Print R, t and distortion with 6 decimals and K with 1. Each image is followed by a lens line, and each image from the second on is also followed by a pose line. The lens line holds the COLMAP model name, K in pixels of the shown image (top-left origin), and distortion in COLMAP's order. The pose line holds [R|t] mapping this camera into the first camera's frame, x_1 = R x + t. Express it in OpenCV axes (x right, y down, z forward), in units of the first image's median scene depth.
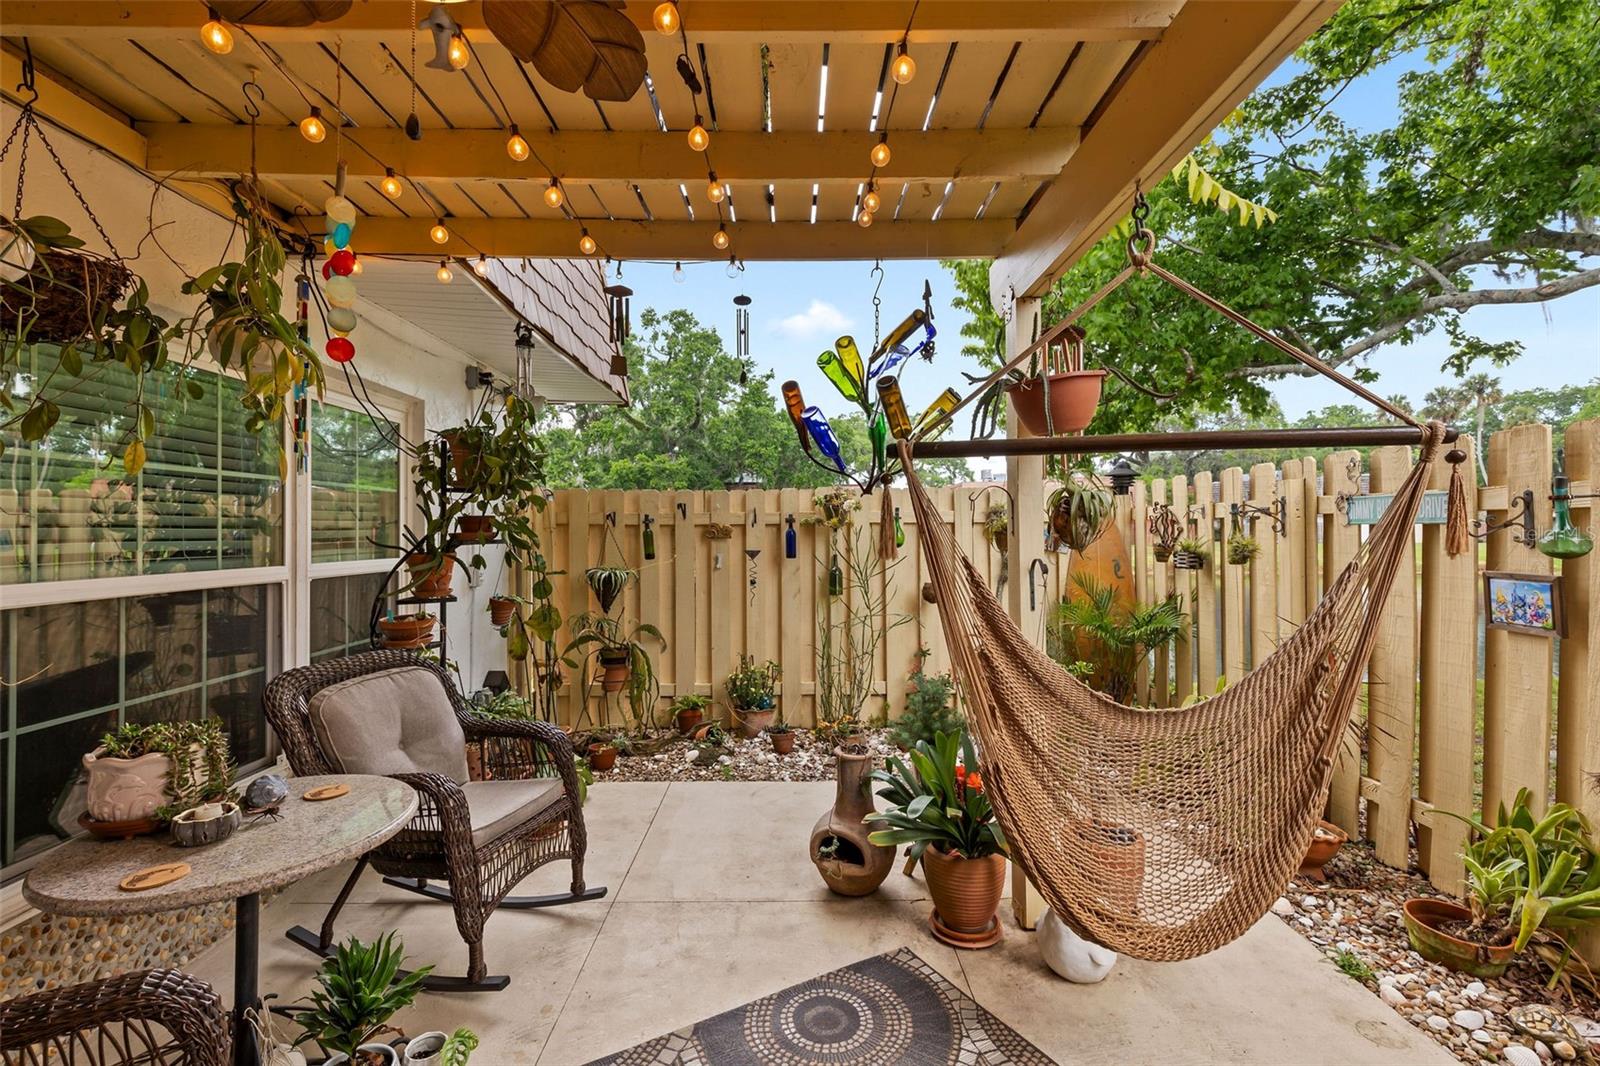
lens RADIAL K [[722.6, 0, 784.0], [0, 722.6, 526.9], [0, 0, 1]] dist [0.007117, -0.002424]
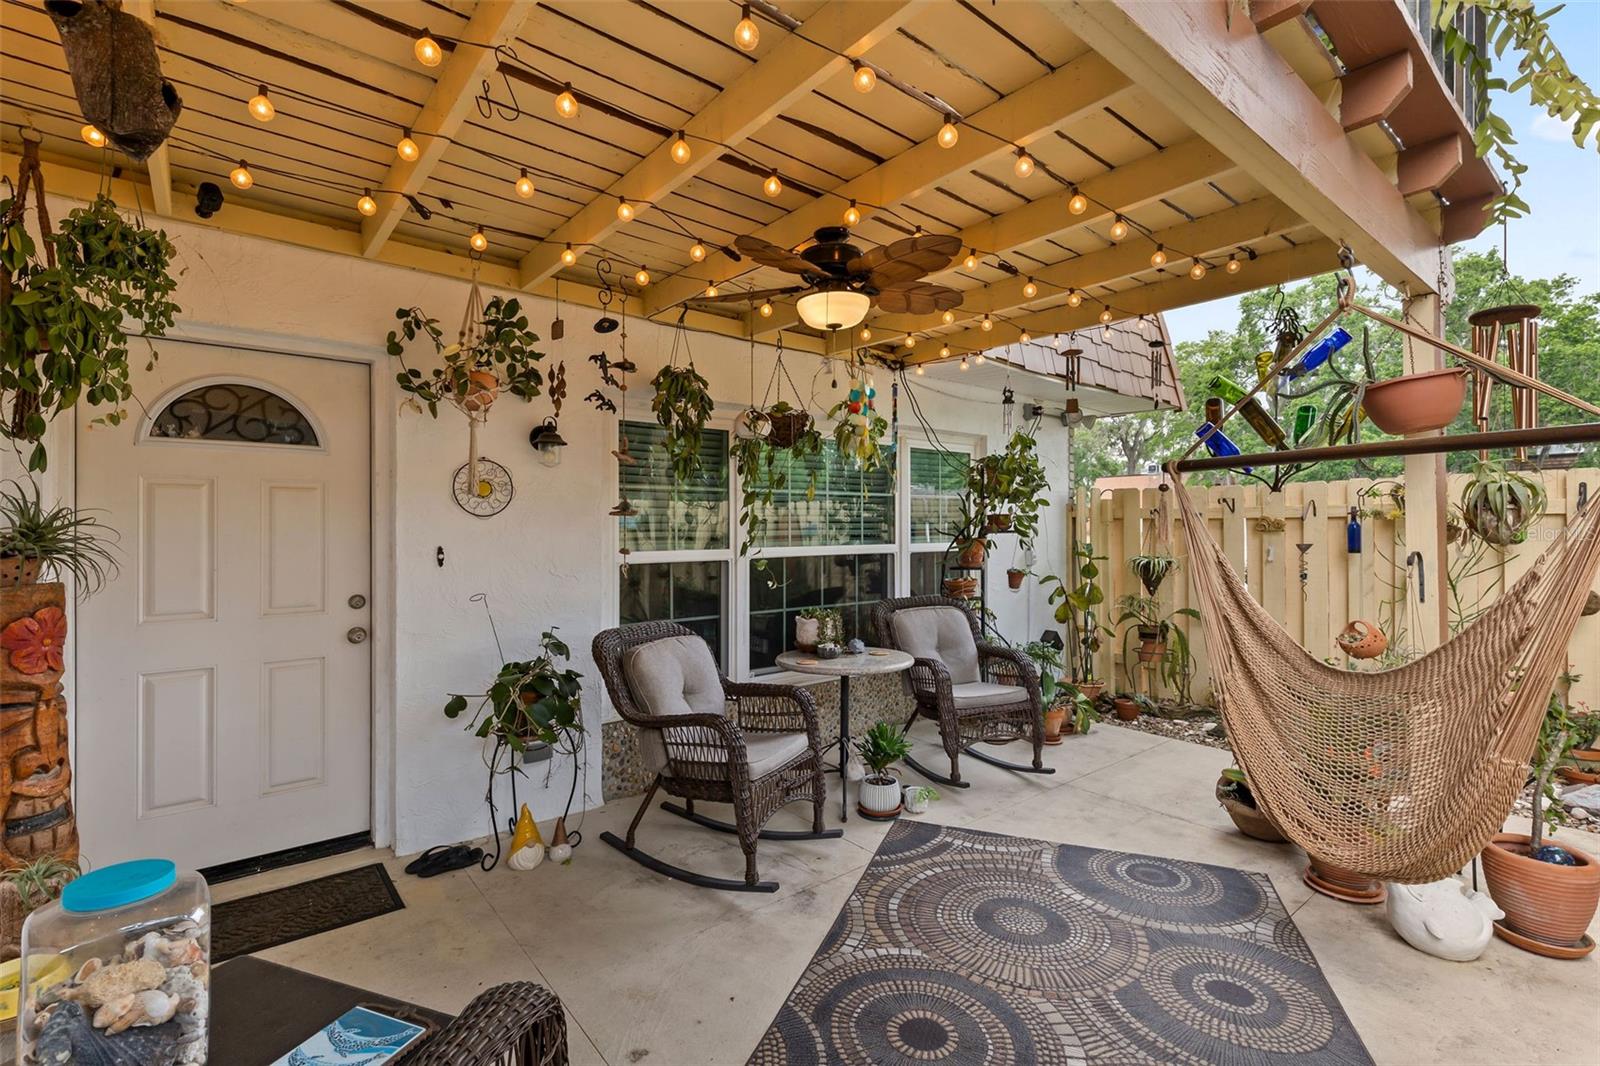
lens RADIAL K [[722.6, 0, 784.0], [0, 722.6, 536.5], [0, 0, 1]] dist [0.007117, -0.002424]
pose [[0.615573, 0.011760, -0.787992, 0.553440], [0.005568, 0.999799, 0.019270, -0.000997], [0.788060, -0.016249, 0.615384, -0.313386]]
